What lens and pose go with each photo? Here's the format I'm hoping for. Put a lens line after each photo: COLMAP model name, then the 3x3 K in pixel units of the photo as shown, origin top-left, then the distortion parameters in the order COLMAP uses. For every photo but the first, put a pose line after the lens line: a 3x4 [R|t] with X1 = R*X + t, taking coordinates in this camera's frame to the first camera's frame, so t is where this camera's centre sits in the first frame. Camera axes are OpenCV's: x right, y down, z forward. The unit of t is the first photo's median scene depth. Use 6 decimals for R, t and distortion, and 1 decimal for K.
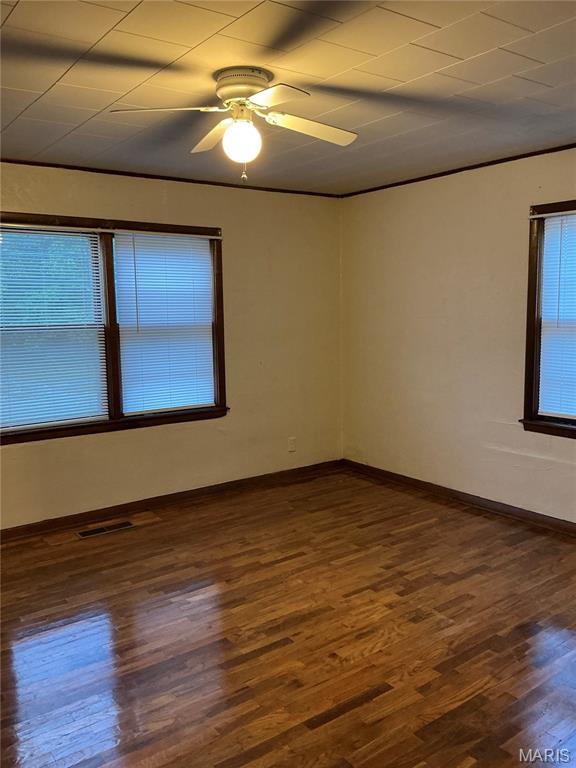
lens RADIAL K [[641.0, 0, 292.0], [0, 641.0, 382.1], [0, 0, 1]] dist [0.105230, -0.207068]
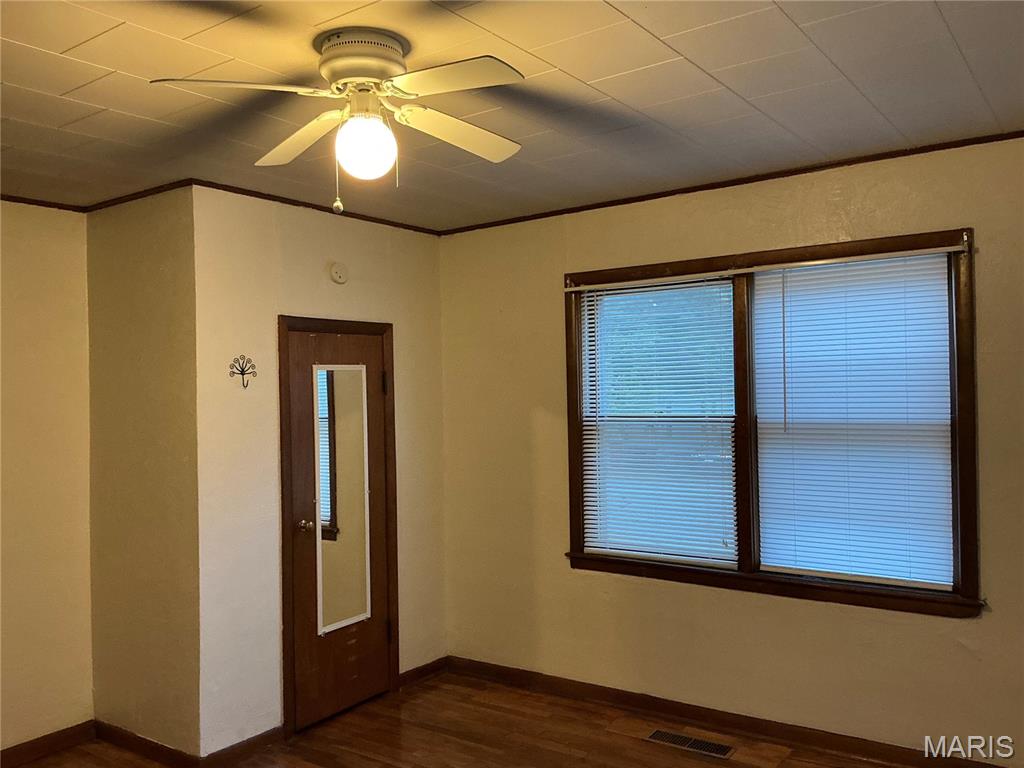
lens RADIAL K [[854.7, 0, 508.3], [0, 854.7, 382.1], [0, 0, 1]] dist [0.105230, -0.207068]
pose [[0.309393, 0.002998, -0.950930, 0.440362], [-0.089713, 0.995627, -0.026050, -0.080895], [0.946693, 0.093370, 0.308309, 0.522130]]
